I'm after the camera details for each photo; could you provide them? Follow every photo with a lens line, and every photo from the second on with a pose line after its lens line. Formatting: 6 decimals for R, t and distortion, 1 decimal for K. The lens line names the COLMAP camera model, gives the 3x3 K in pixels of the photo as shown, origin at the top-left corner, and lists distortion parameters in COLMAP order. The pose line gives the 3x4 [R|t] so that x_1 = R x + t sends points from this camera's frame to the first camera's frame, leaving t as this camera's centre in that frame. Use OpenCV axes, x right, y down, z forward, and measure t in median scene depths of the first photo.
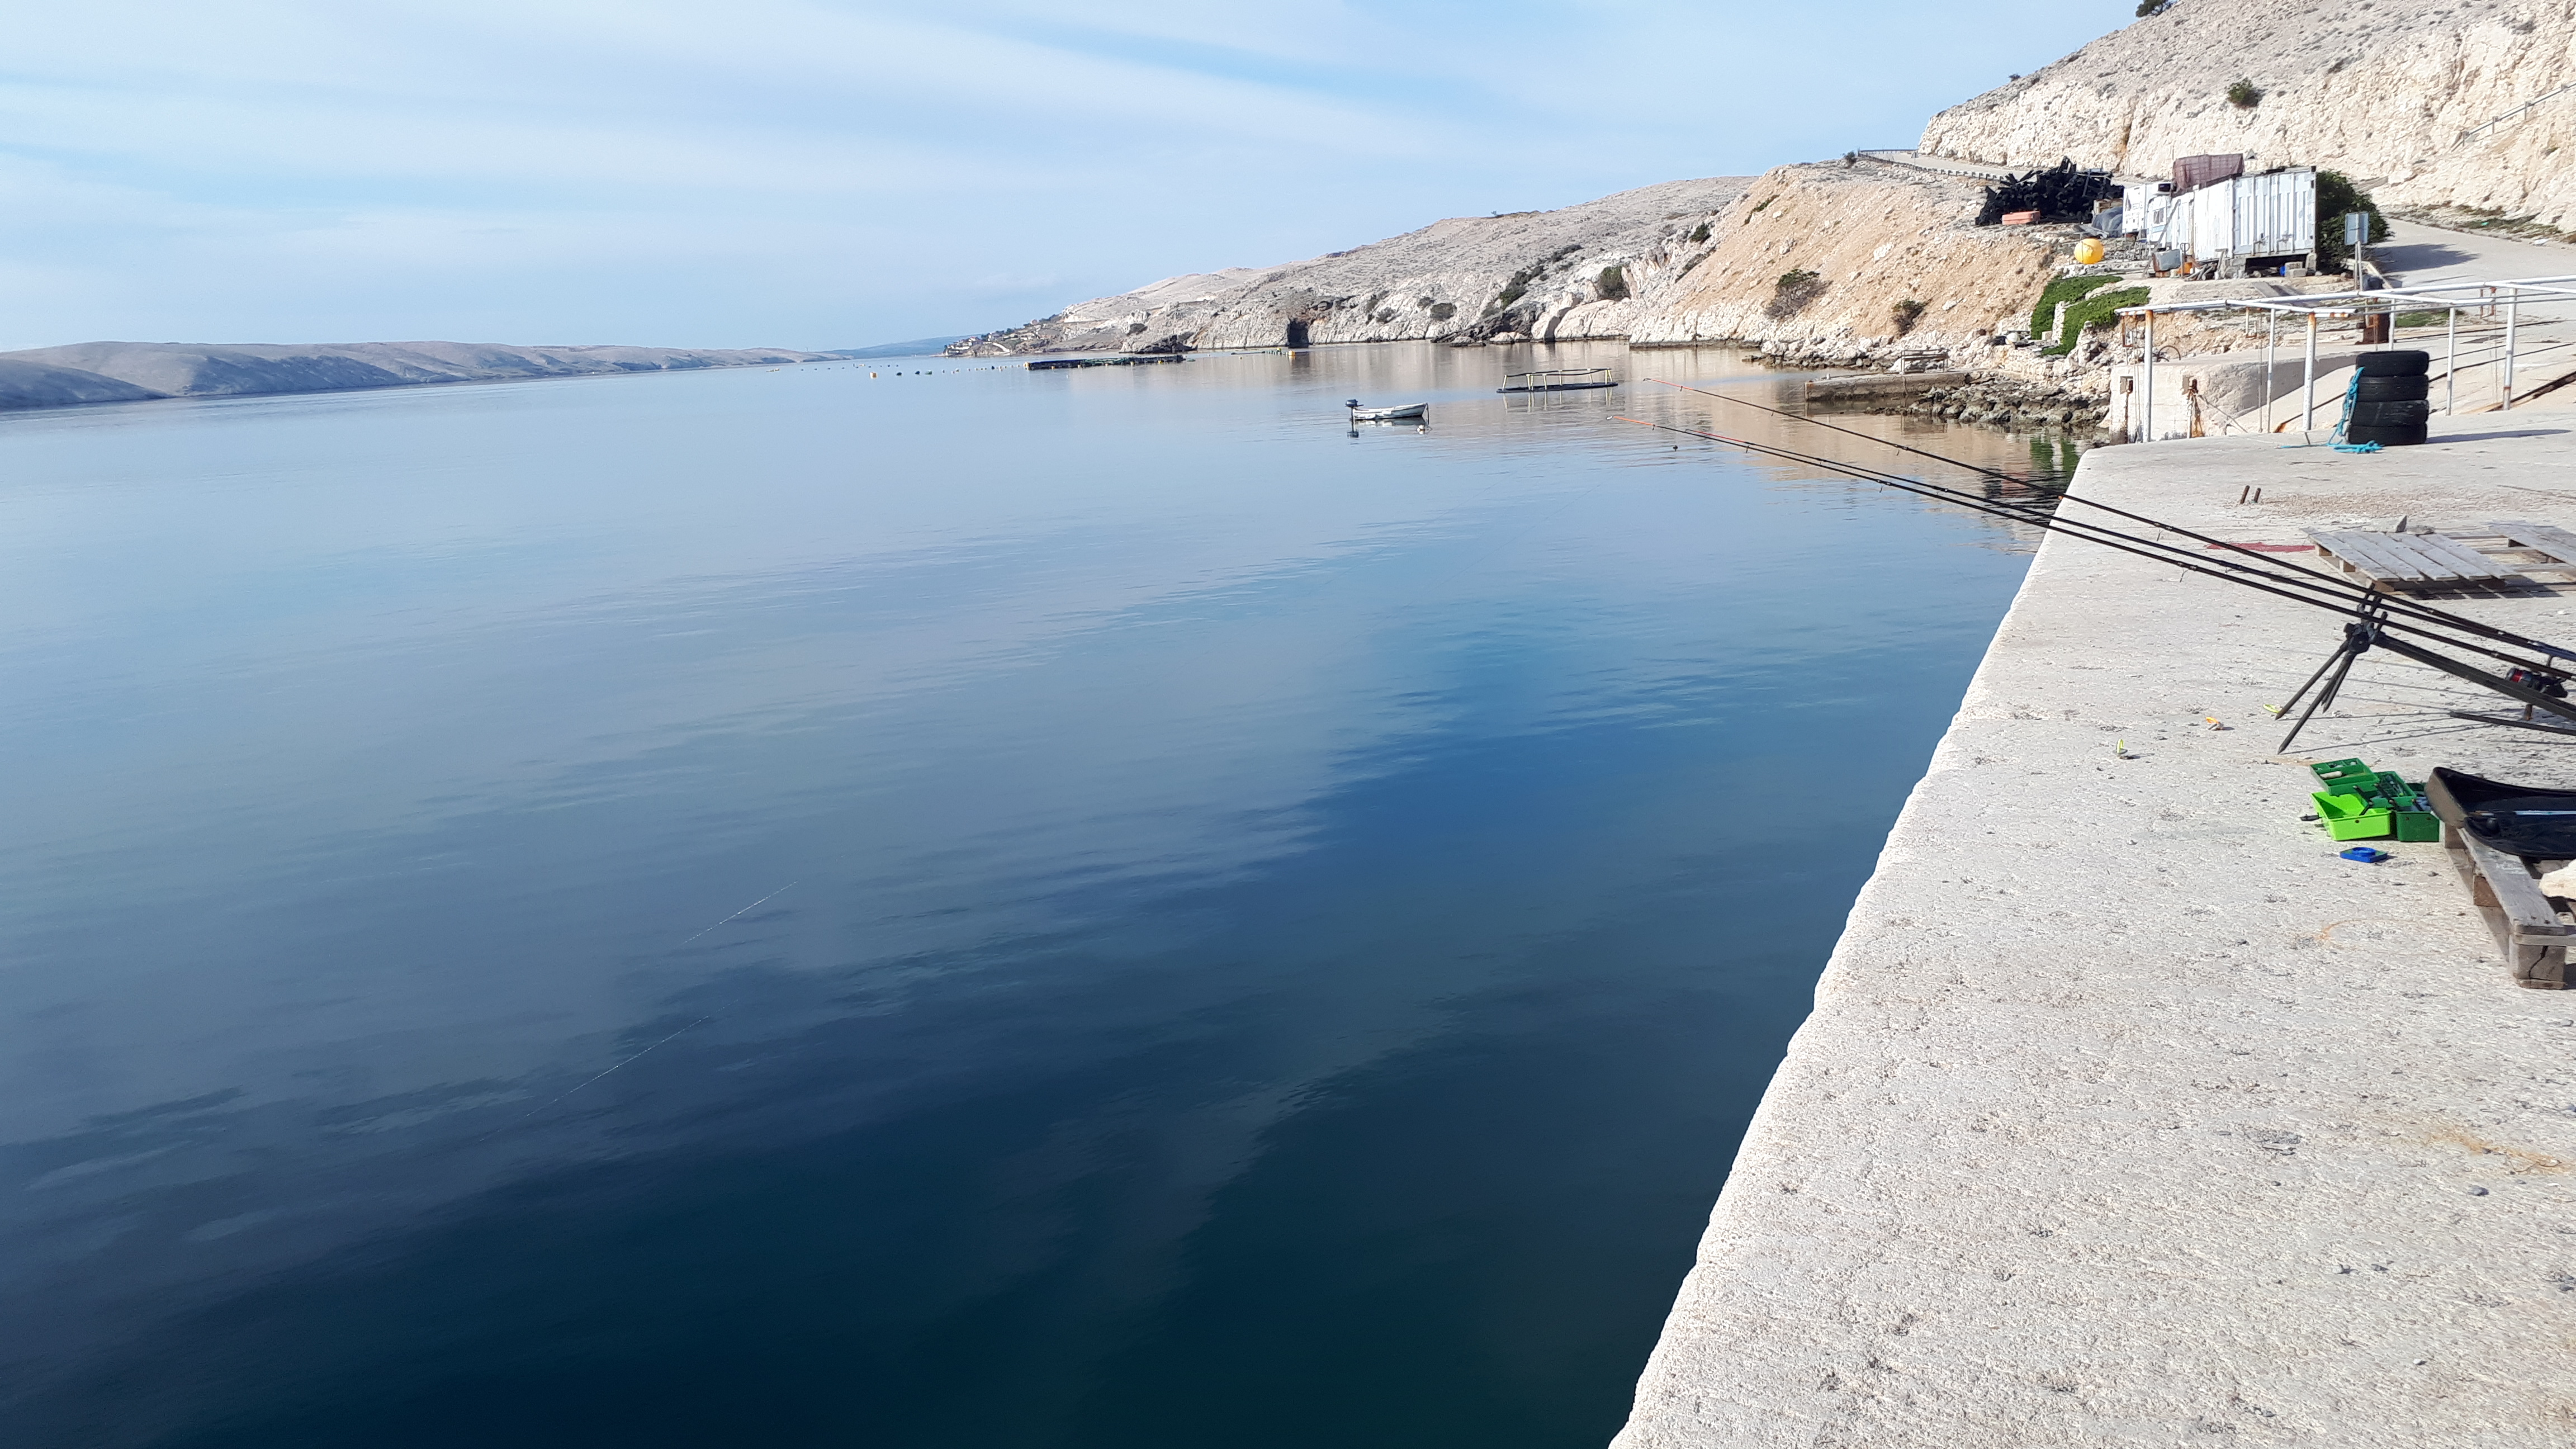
lens RADIAL K [[2013.9, 0, 1345.3], [0, 2013.9, 728.2], [0, 0, 1]] dist [0.011089, 0.008378]
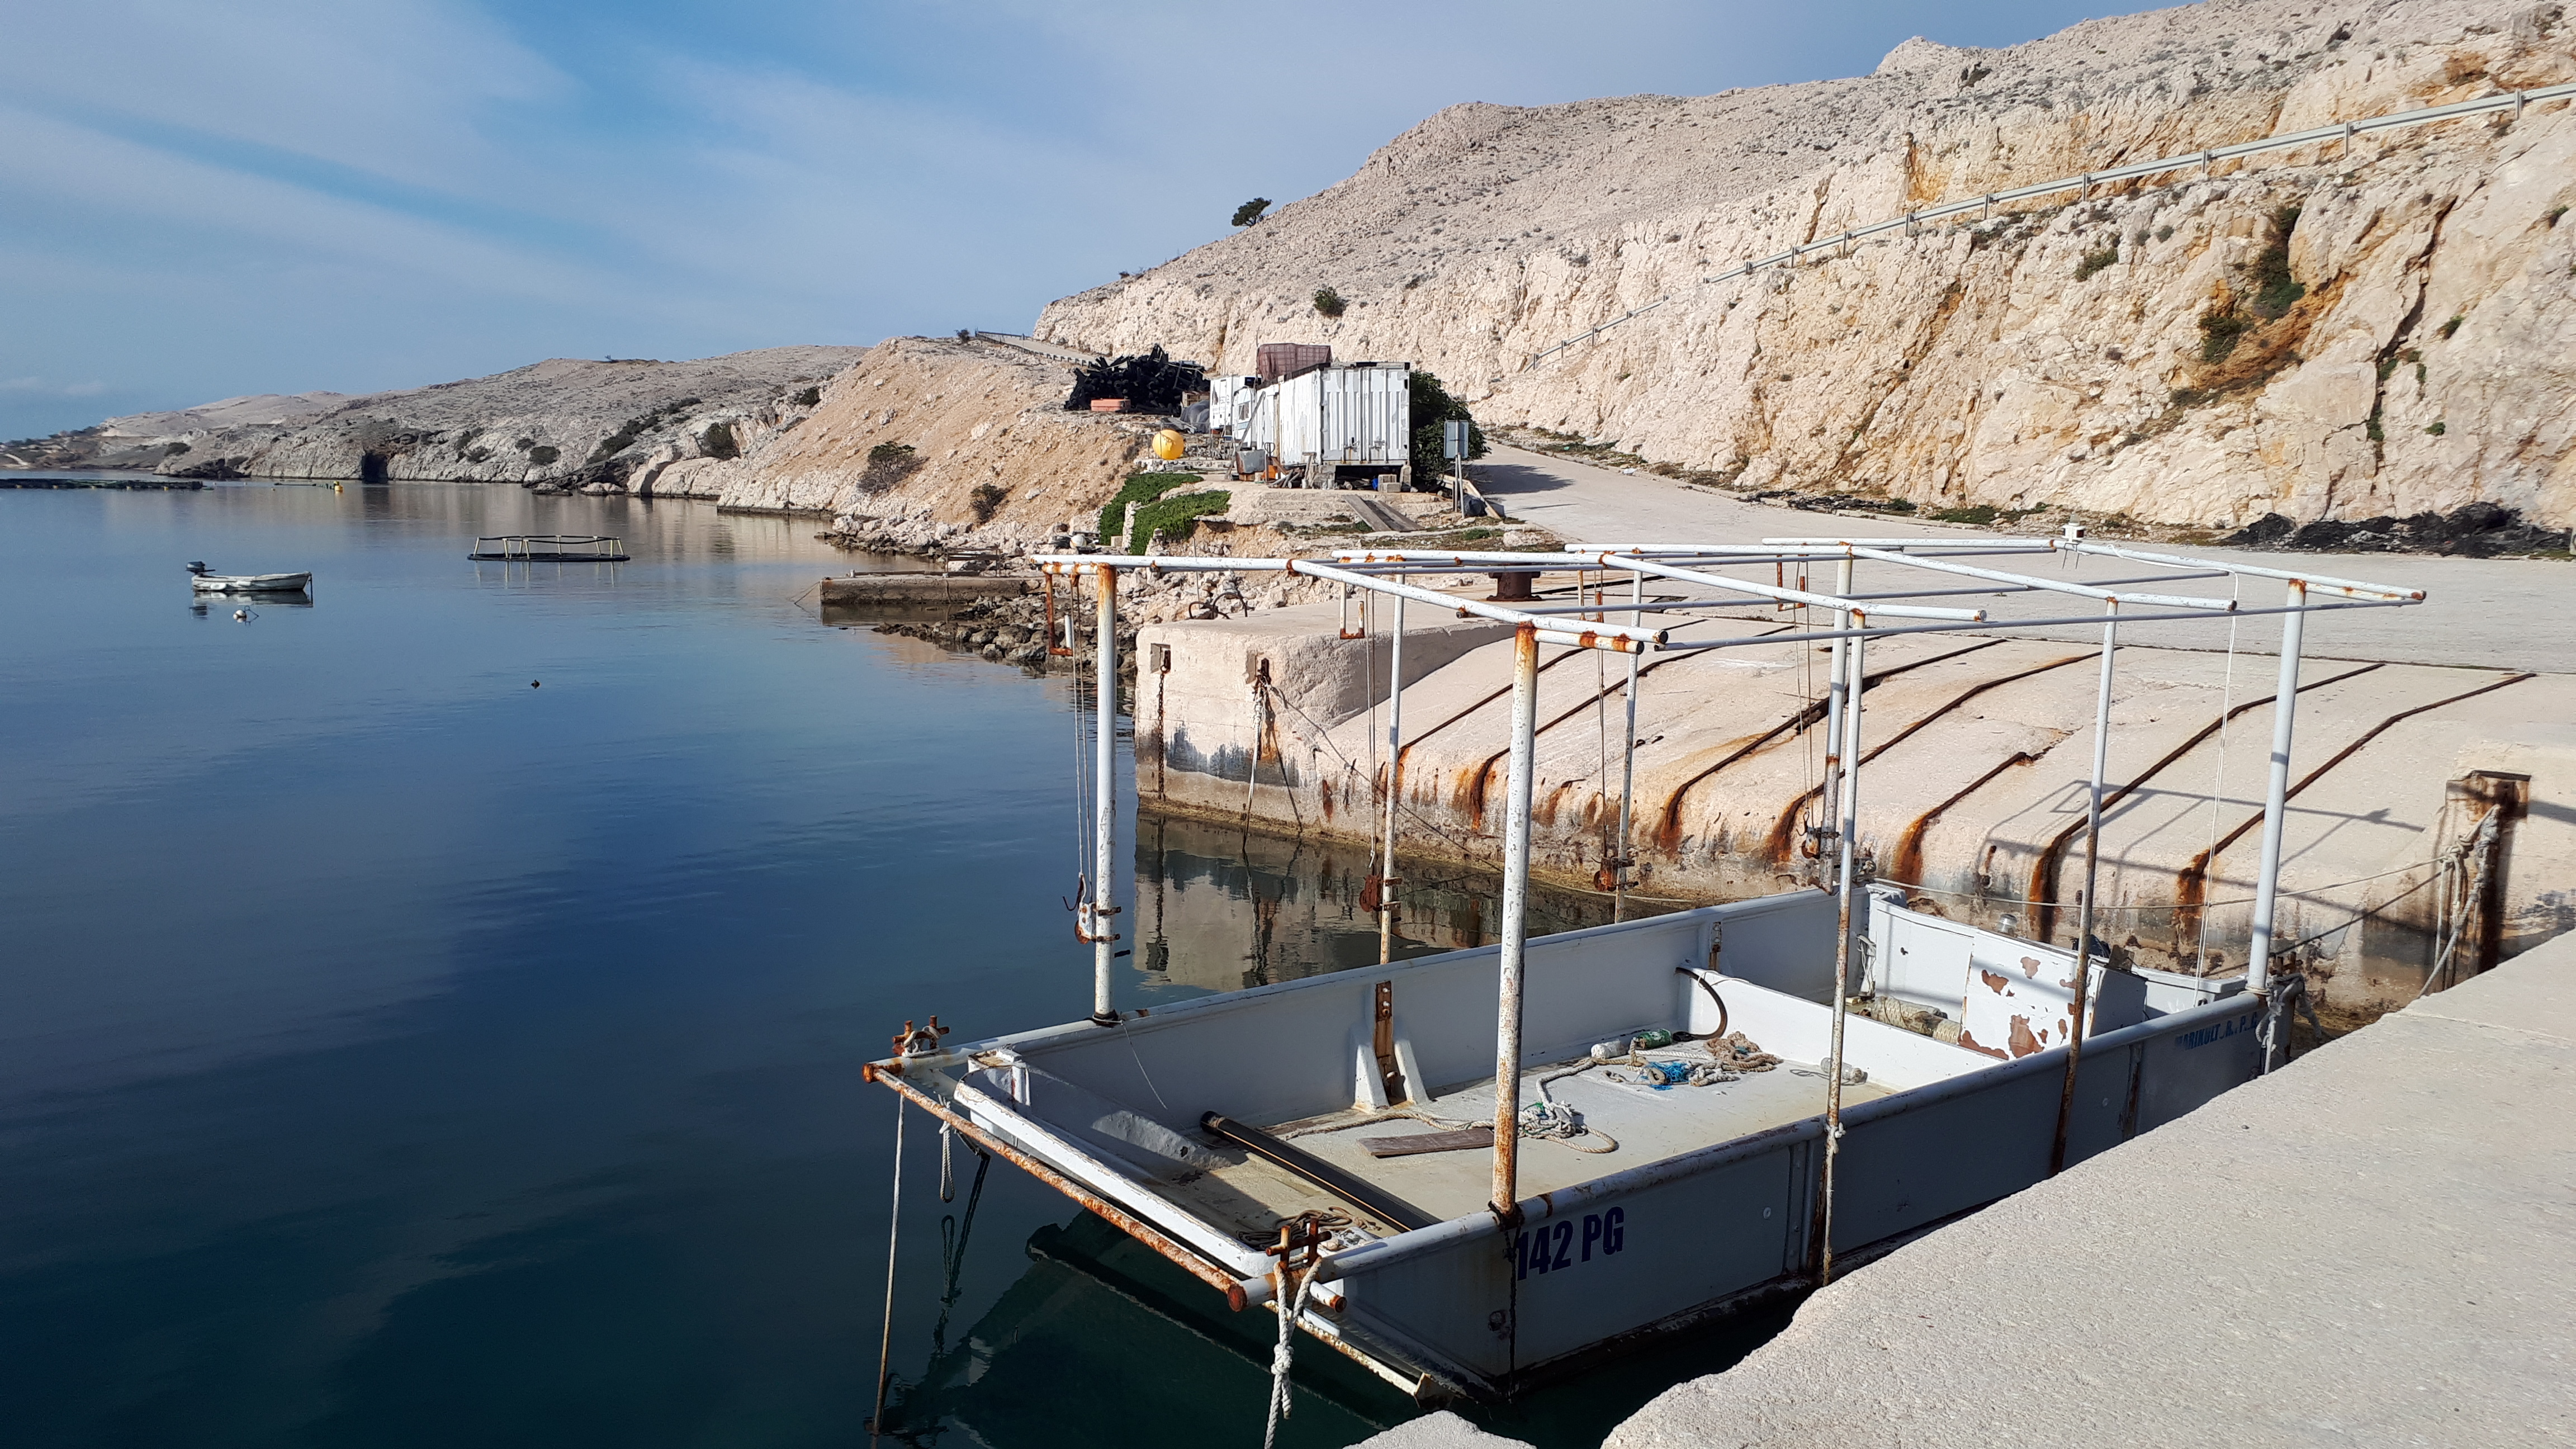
lens RADIAL K [[1873.6, 0, 1288.0], [0, 1873.6, 724.5], [0, 0, 1]] dist [0.270438, -0.483700]
pose [[0.923329, 0.019434, 0.383519, 0.080208], [0.010115, 0.997141, -0.074880, -0.041521], [-0.383878, 0.073018, 0.920492, 0.182813]]
